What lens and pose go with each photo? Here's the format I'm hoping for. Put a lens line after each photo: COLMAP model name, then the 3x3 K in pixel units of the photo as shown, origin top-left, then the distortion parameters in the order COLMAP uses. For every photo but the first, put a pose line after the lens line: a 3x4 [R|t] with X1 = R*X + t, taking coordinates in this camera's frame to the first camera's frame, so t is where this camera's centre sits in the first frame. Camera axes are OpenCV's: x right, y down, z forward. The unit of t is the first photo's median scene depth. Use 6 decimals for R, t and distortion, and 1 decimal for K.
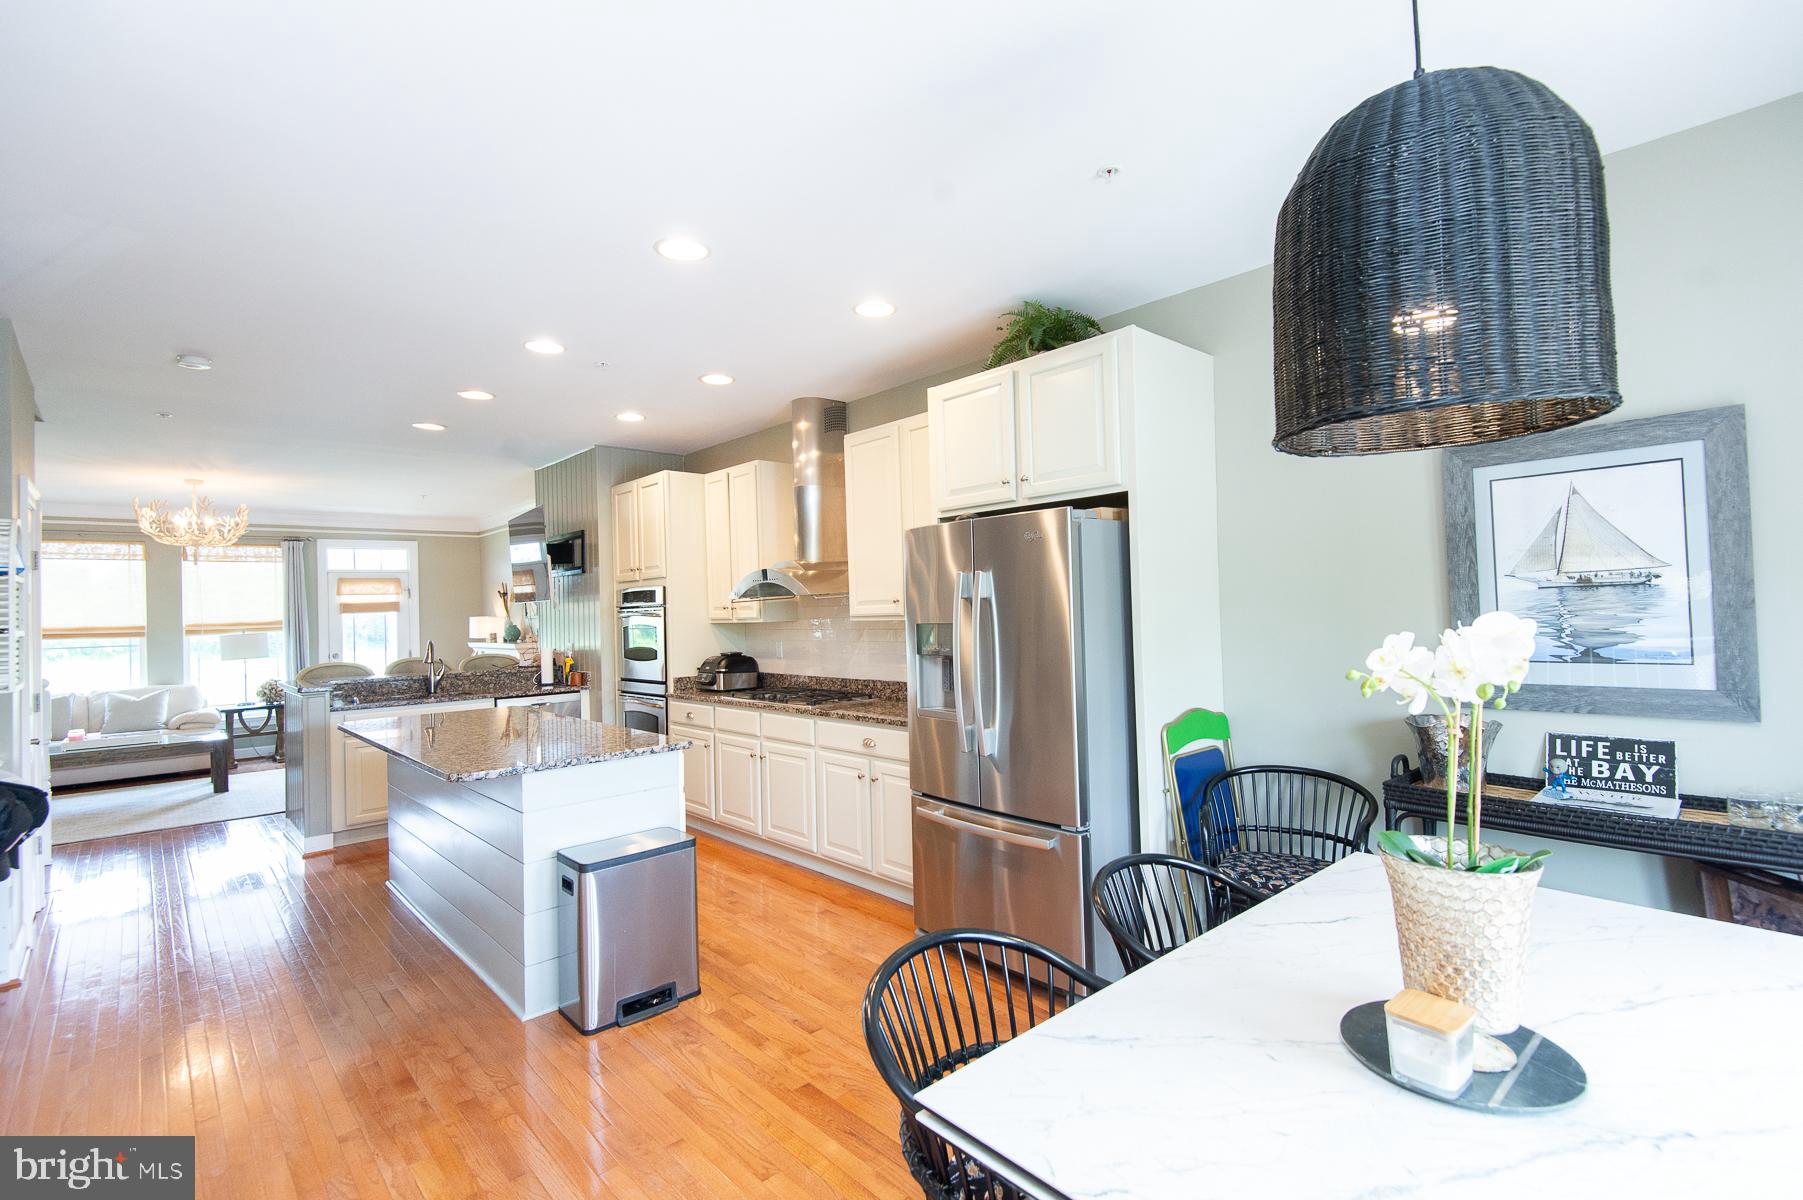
lens RADIAL K [[835.0, 0, 902.6], [0, 835.0, 594.9], [0, 0, 1]] dist [-0.000889, -0.001629]
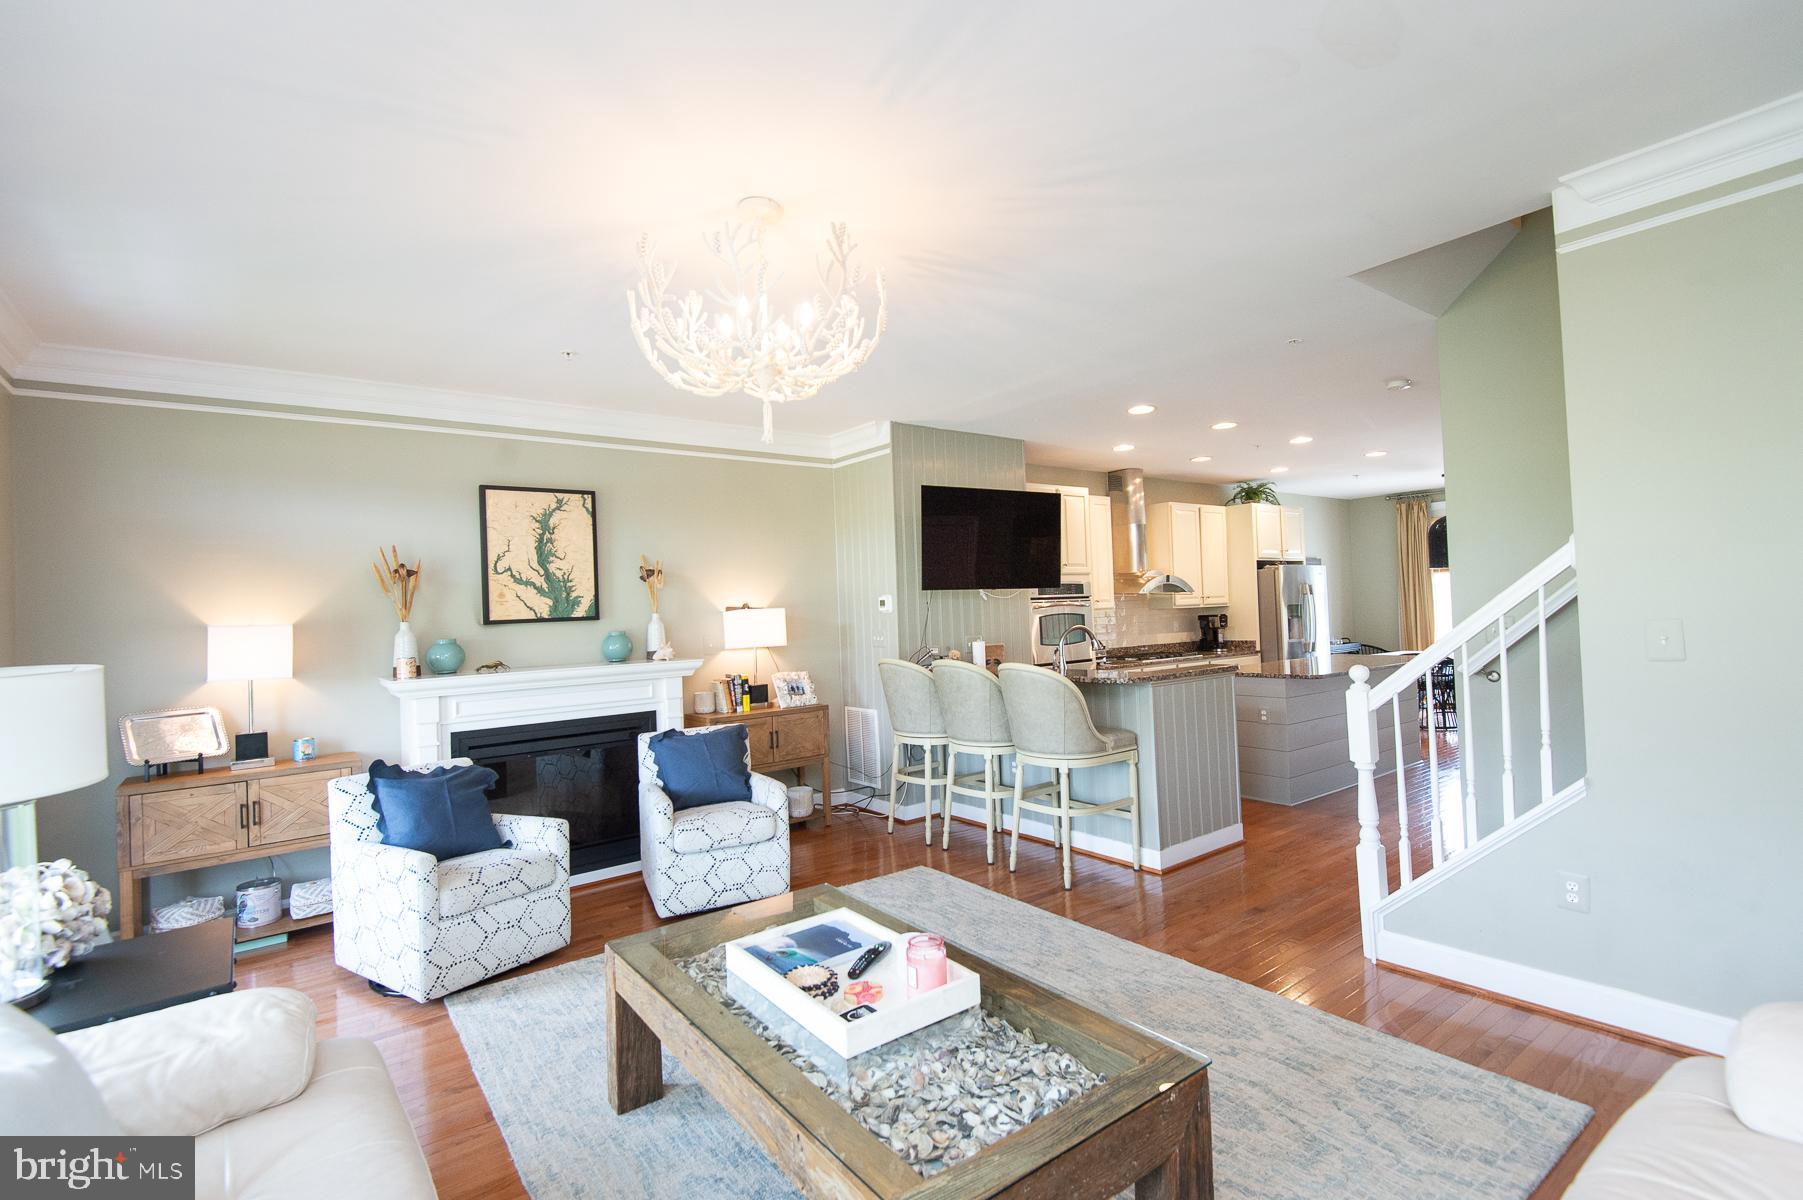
lens RADIAL K [[810.0, 0, 910.4], [0, 810.0, 599.3], [0, 0, 1]] dist [0.039630, -0.018719]
pose [[0.107871, 0.041938, 0.993280, -1.339565], [0.021992, 0.998765, -0.044558, 0.056321], [-0.993922, 0.026651, 0.106816, 1.063388]]
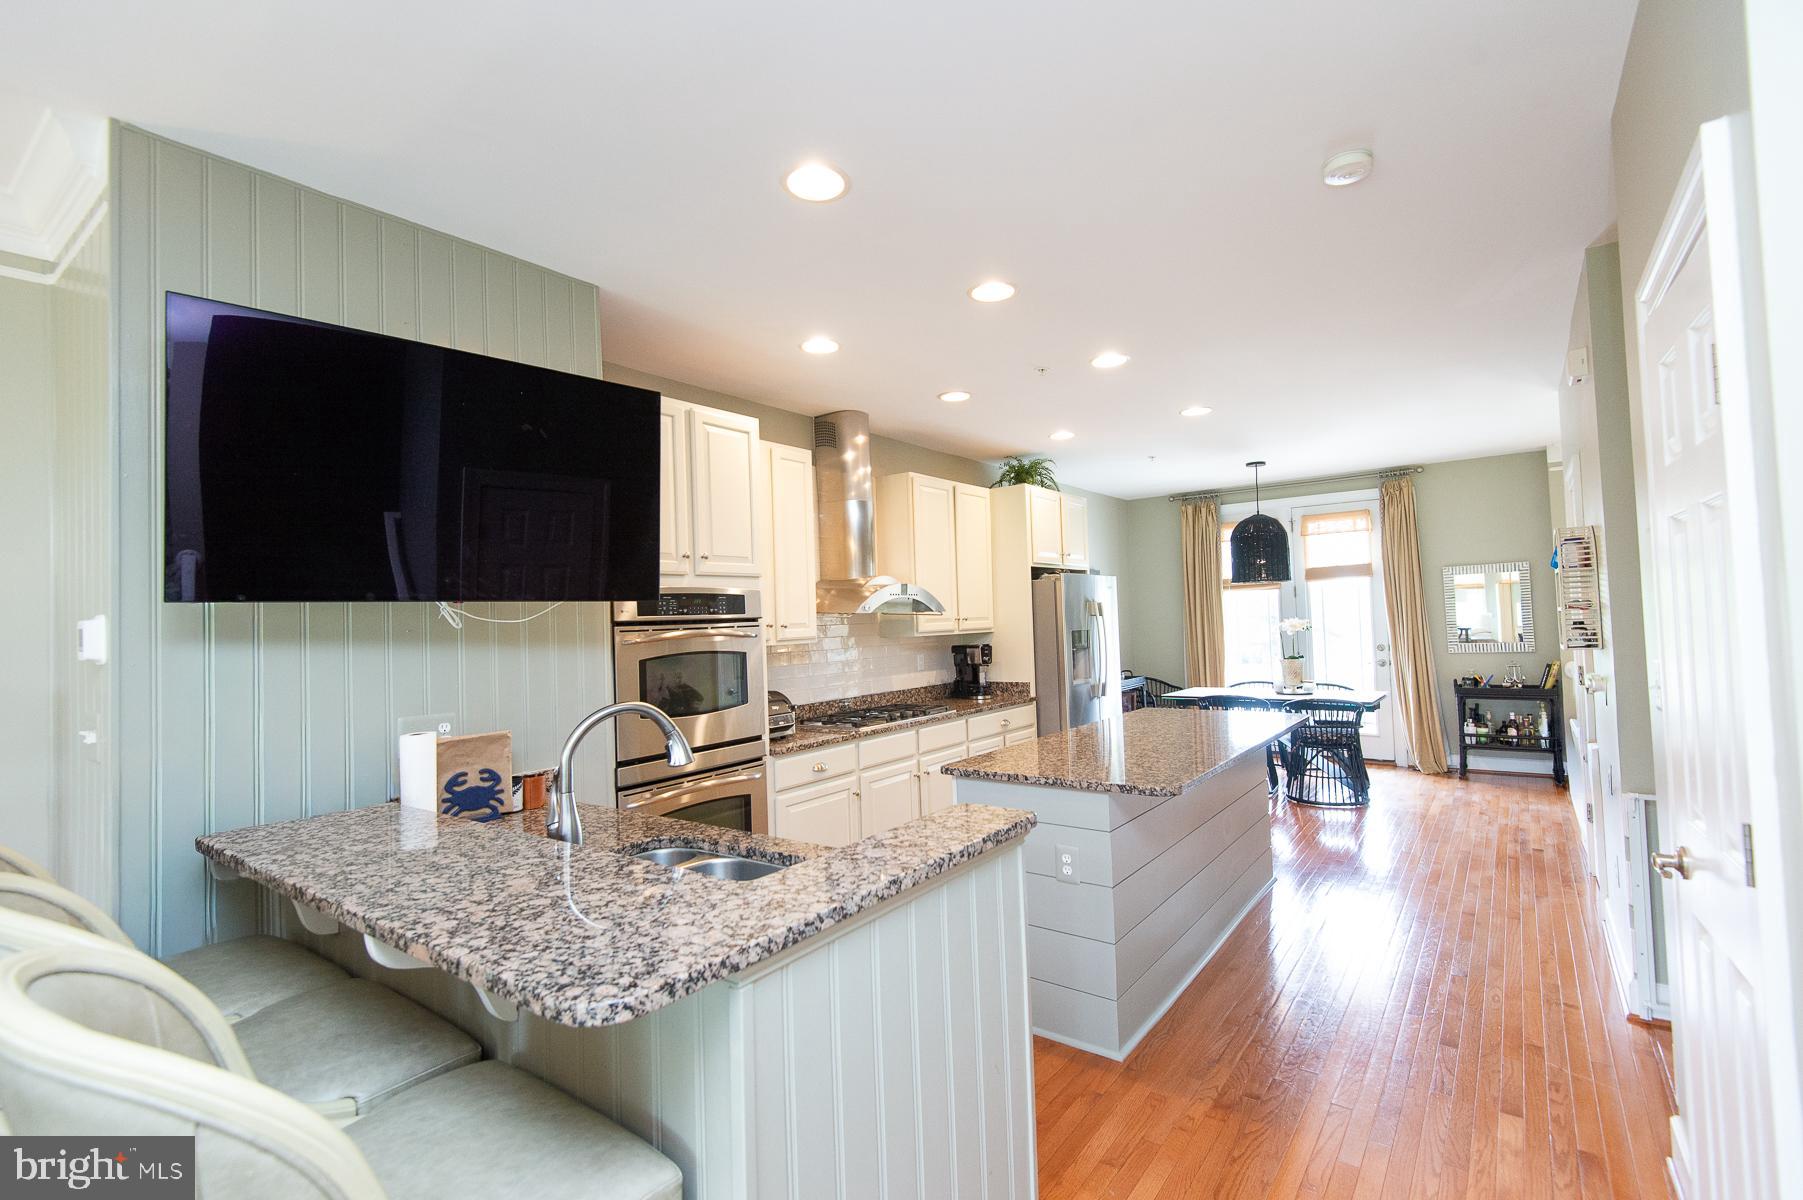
lens RADIAL K [[810.0, 0, 910.4], [0, 810.0, 599.3], [0, 0, 1]] dist [0.039630, -0.018719]
pose [[-0.170336, 0.062551, 0.983399, -0.903804], [0.027062, 0.997904, -0.058786, 0.036461], [-0.985014, 0.016600, -0.171671, 0.952025]]
